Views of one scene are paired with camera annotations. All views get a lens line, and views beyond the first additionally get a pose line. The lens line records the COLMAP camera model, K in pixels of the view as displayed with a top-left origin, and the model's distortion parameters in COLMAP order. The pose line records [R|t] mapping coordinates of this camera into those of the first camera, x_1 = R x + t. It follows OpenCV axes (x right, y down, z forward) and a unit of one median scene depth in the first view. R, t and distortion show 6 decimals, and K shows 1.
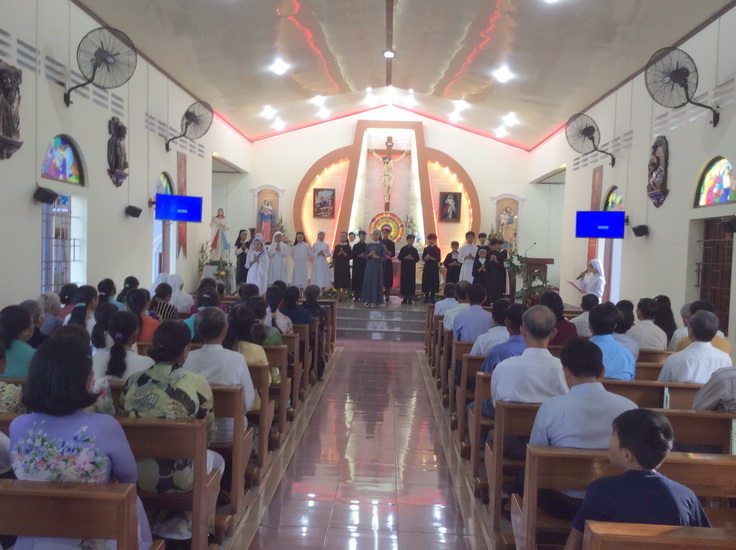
lens RADIAL K [[668.1, 0, 368.8], [0, 668.1, 276.4], [0, 0, 1]] dist [0.112532, -0.227402]
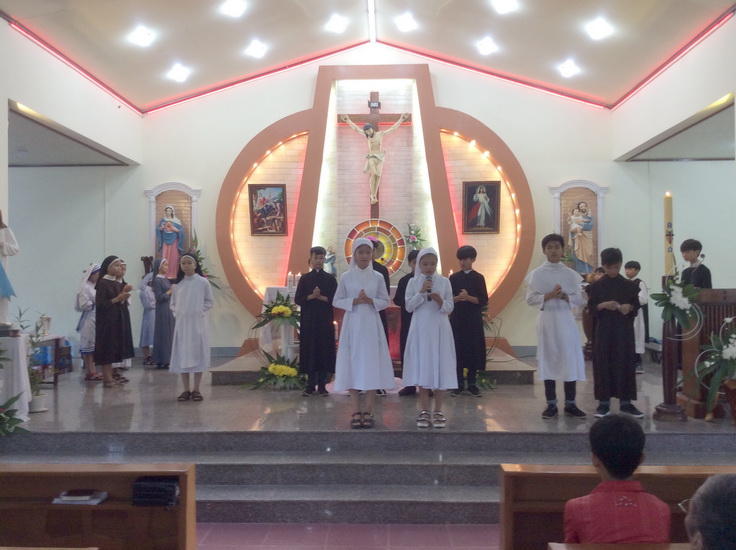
lens RADIAL K [[675.1, 0, 369.2], [0, 675.1, 274.3], [0, 0, 1]] dist [0.130932, -0.259819]
pose [[0.999137, -0.041492, 0.002155, 0.020999], [0.041548, 0.997647, -0.054533, -0.017955], [0.000113, 0.054575, 0.998510, 0.457104]]
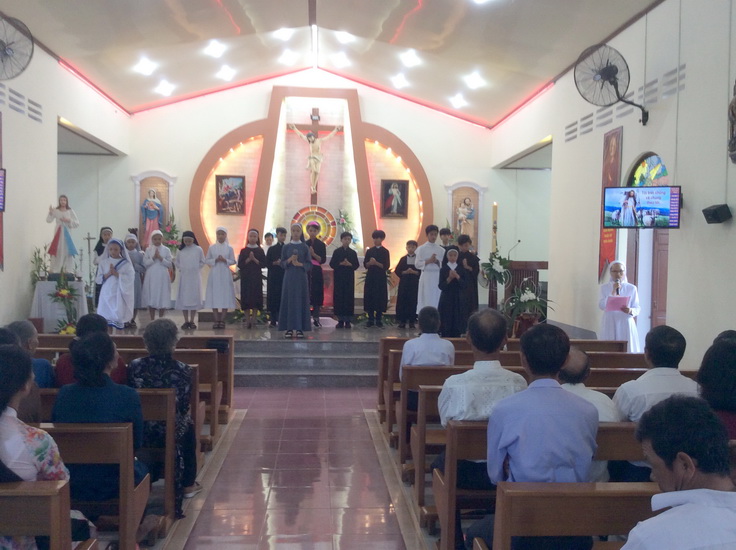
lens RADIAL K [[678.4, 0, 368.4], [0, 678.4, 272.4], [0, 0, 1]] dist [0.122434, -0.245929]
pose [[0.994296, -0.018663, 0.105008, 0.006567], [0.020503, 0.999654, -0.016470, -0.005742], [-0.104664, 0.018529, 0.994335, 0.240367]]
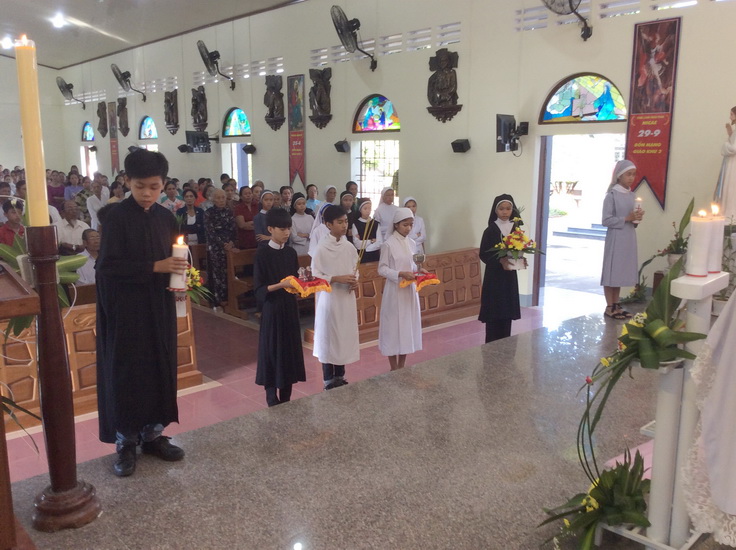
lens RADIAL K [[665.4, 0, 369.6], [0, 665.4, 278.9], [0, 0, 1]] dist [0.120668, -0.232549]
pose [[-0.729961, 0.088200, -0.677774, 0.221461], [-0.051771, 0.981655, 0.183502, -0.048910], [0.681526, 0.169038, -0.712003, 0.969034]]
